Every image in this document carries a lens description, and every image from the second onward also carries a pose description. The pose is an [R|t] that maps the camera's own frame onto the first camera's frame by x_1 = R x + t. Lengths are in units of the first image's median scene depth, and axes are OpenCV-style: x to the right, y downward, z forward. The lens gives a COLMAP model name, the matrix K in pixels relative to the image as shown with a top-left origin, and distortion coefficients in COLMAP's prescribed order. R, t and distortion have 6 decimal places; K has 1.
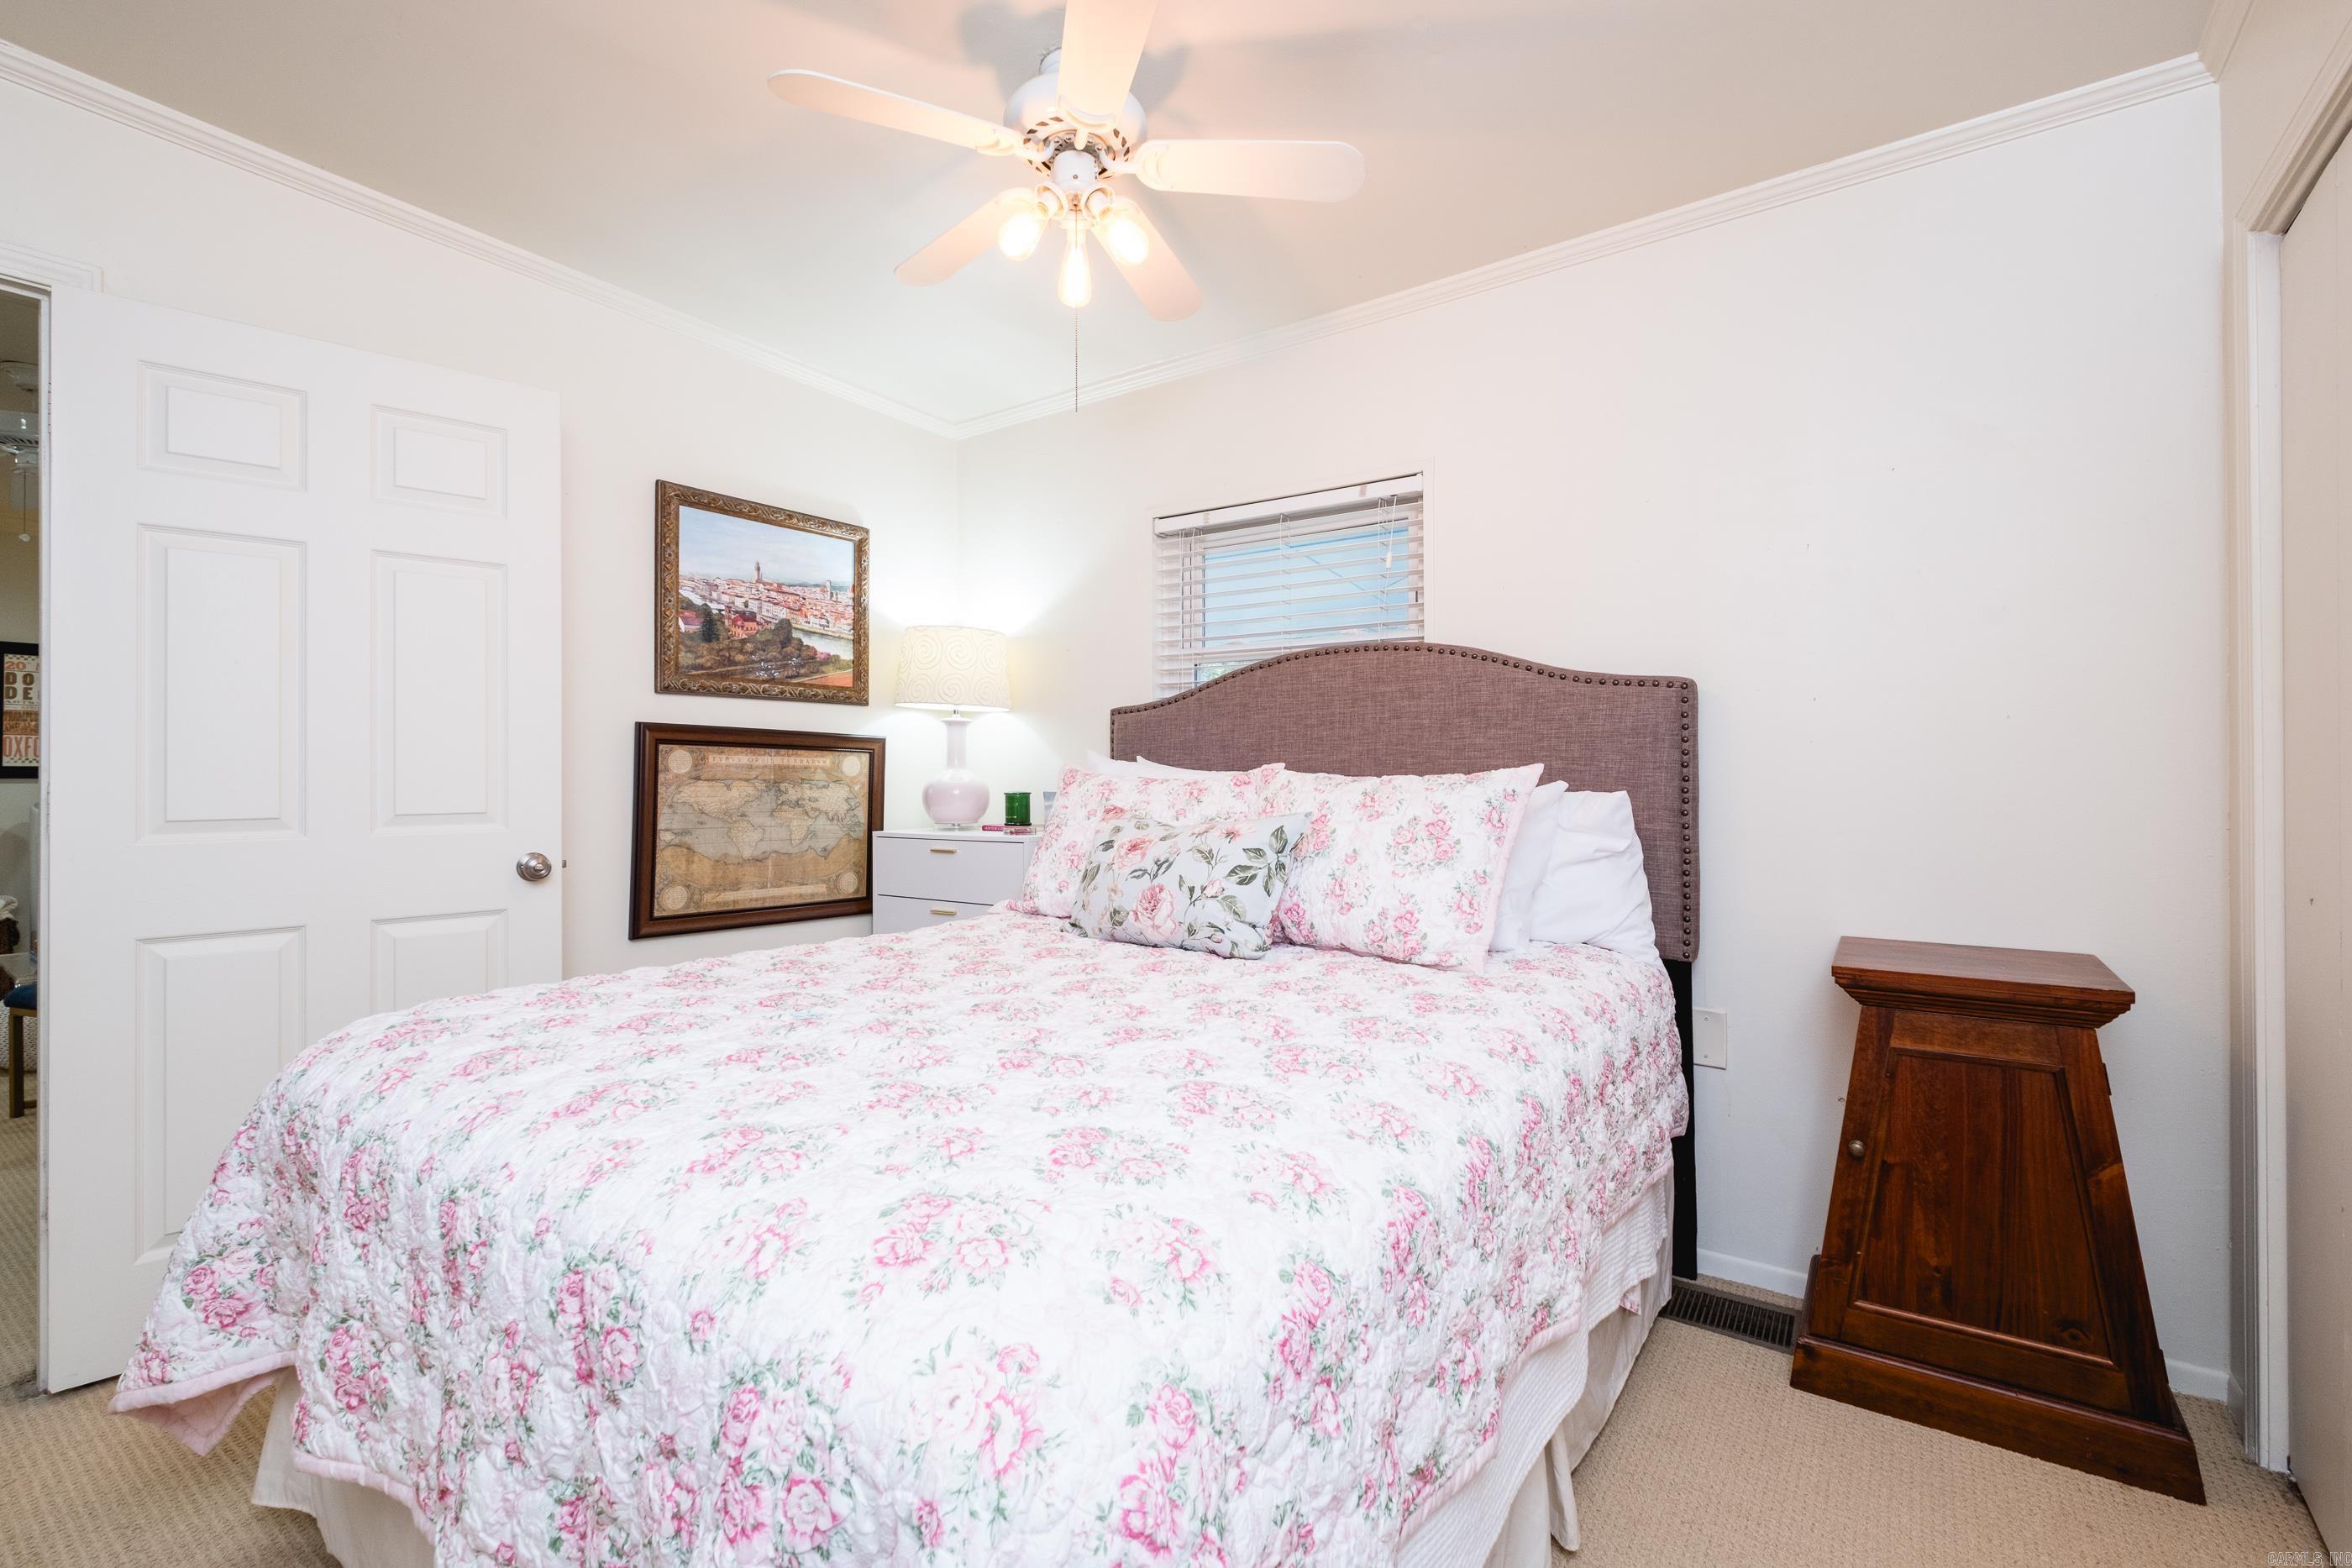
lens RADIAL K [[1010.0, 0, 1208.0], [0, 1010.0, 772.4], [0, 0, 1]] dist [-0.000017, -0.000357]
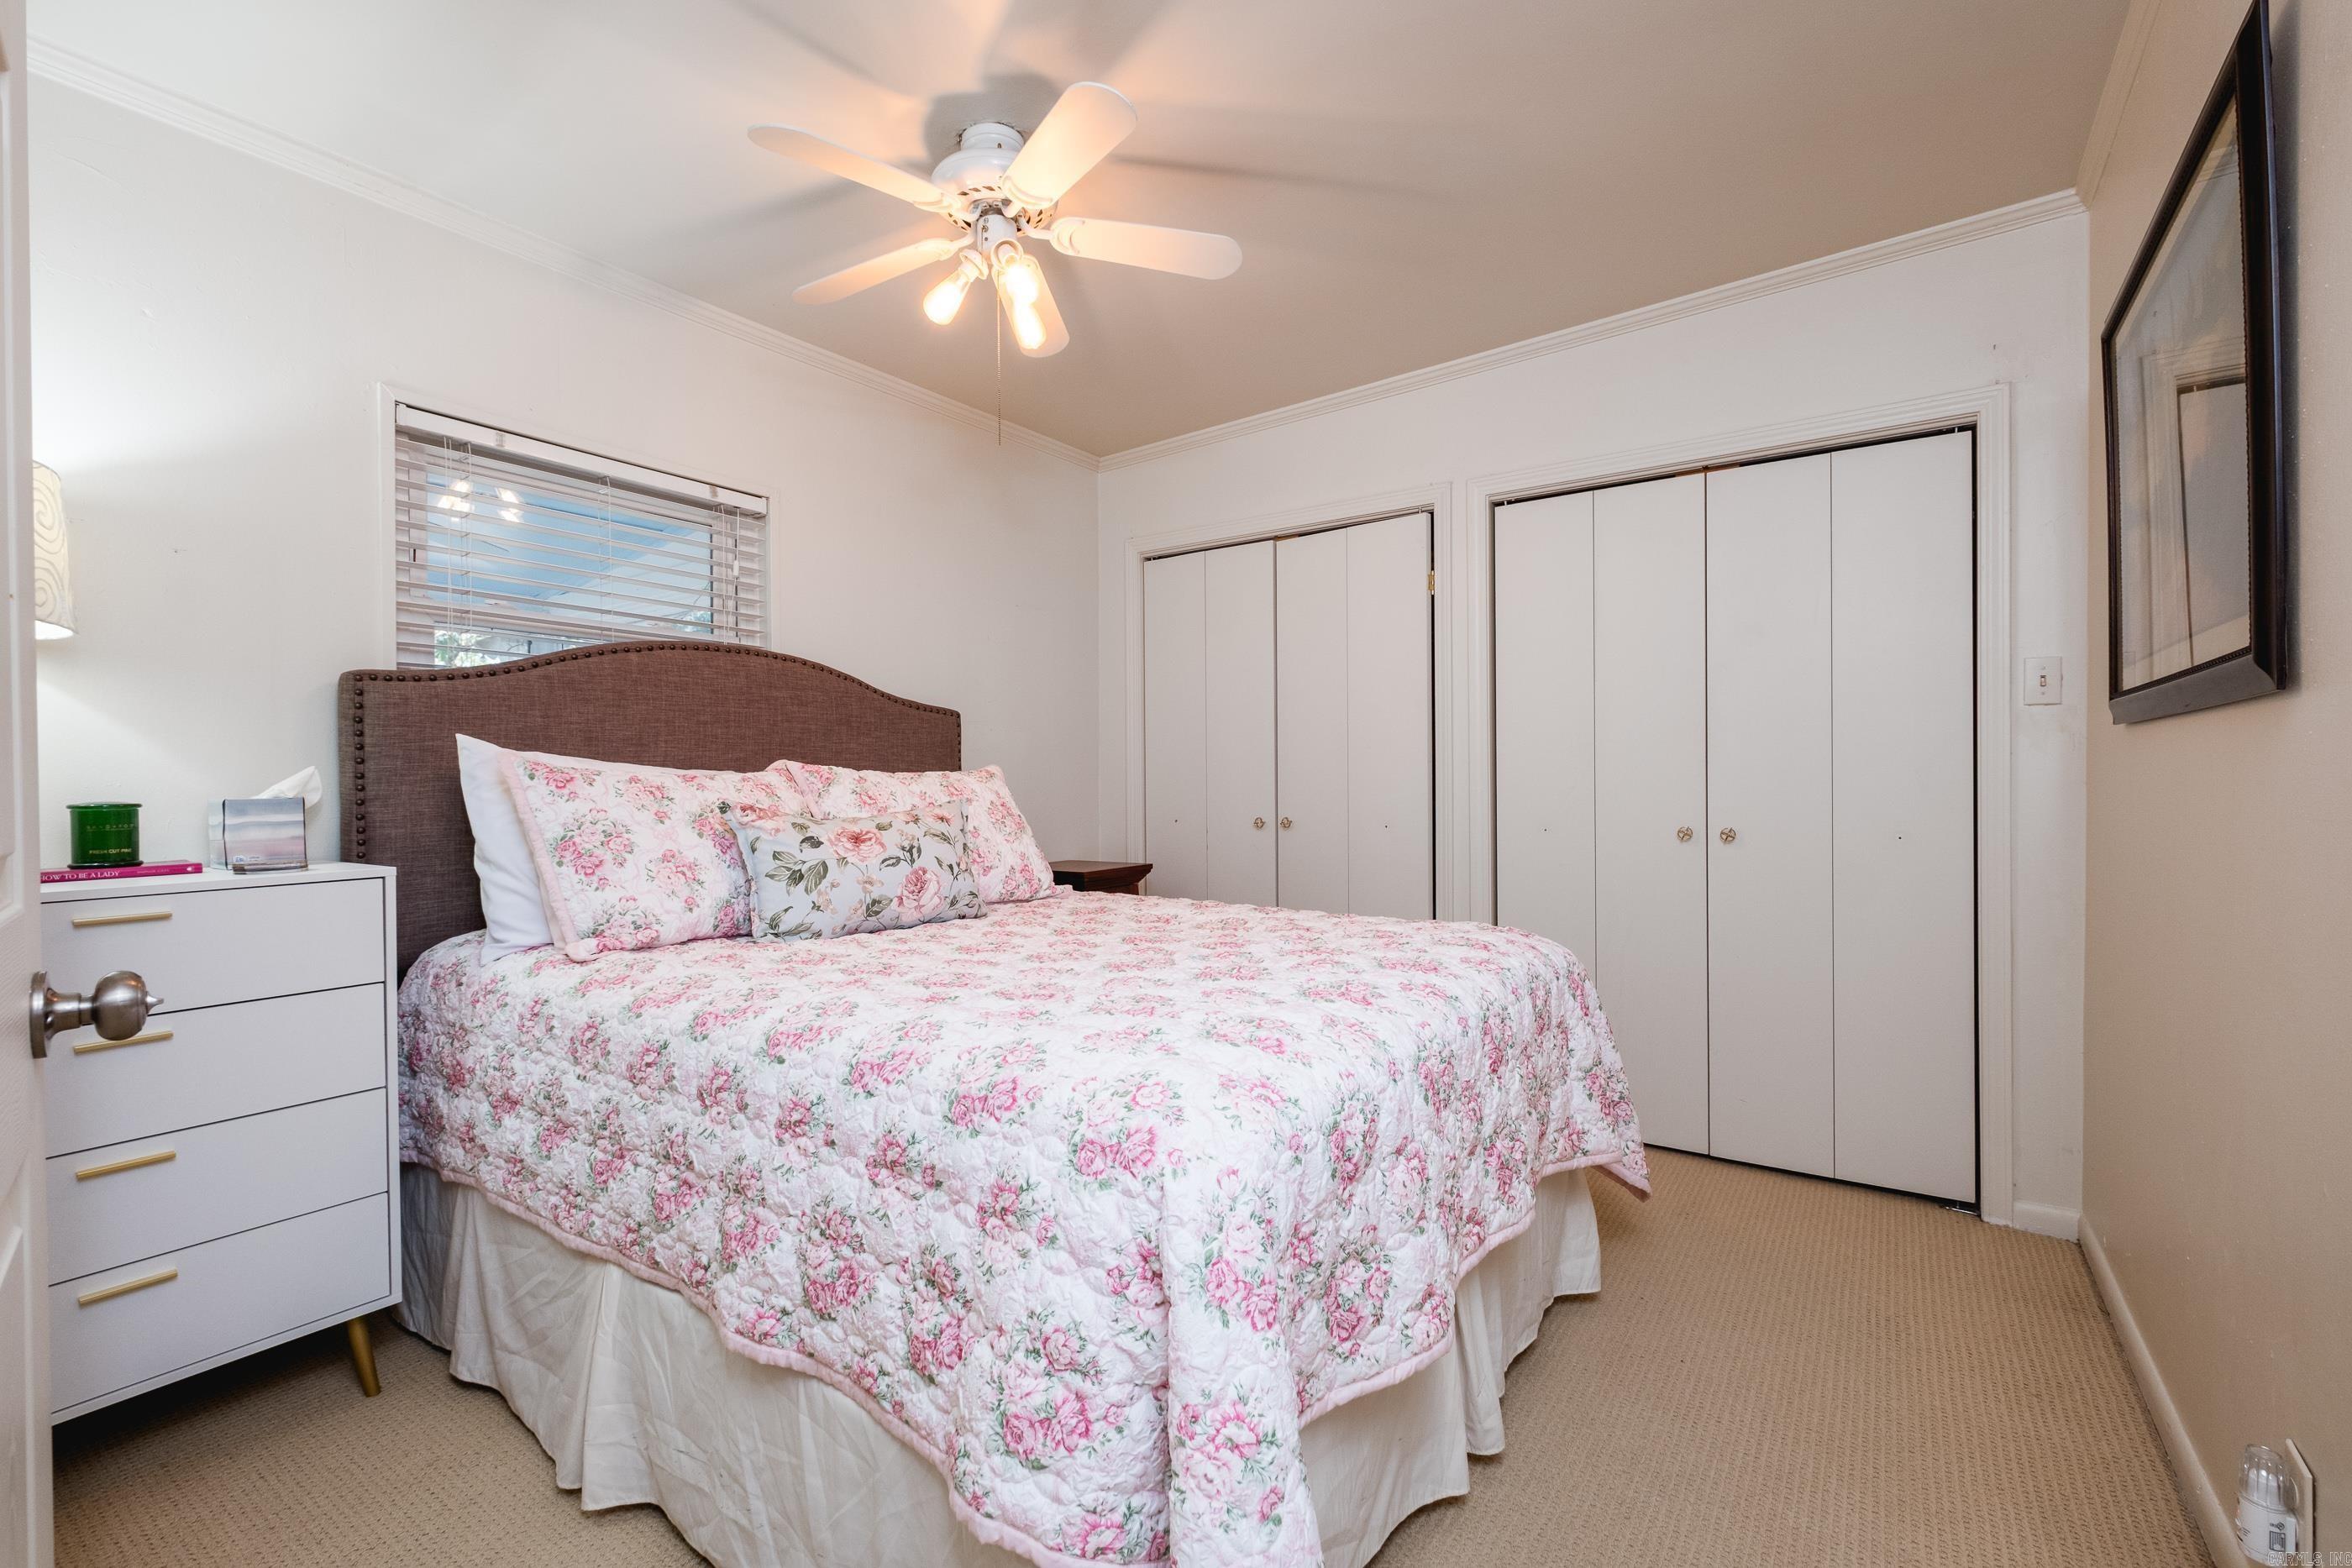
lens RADIAL K [[1008.7, 0, 1174.8], [0, 1008.7, 788.8], [0, 0, 1]] dist [0.002349, -0.000490]
pose [[0.026517, -0.002004, 0.999646, -0.877564], [0.011403, 0.999934, 0.001702, 0.021558], [-0.999583, 0.011354, 0.026538, 0.542969]]
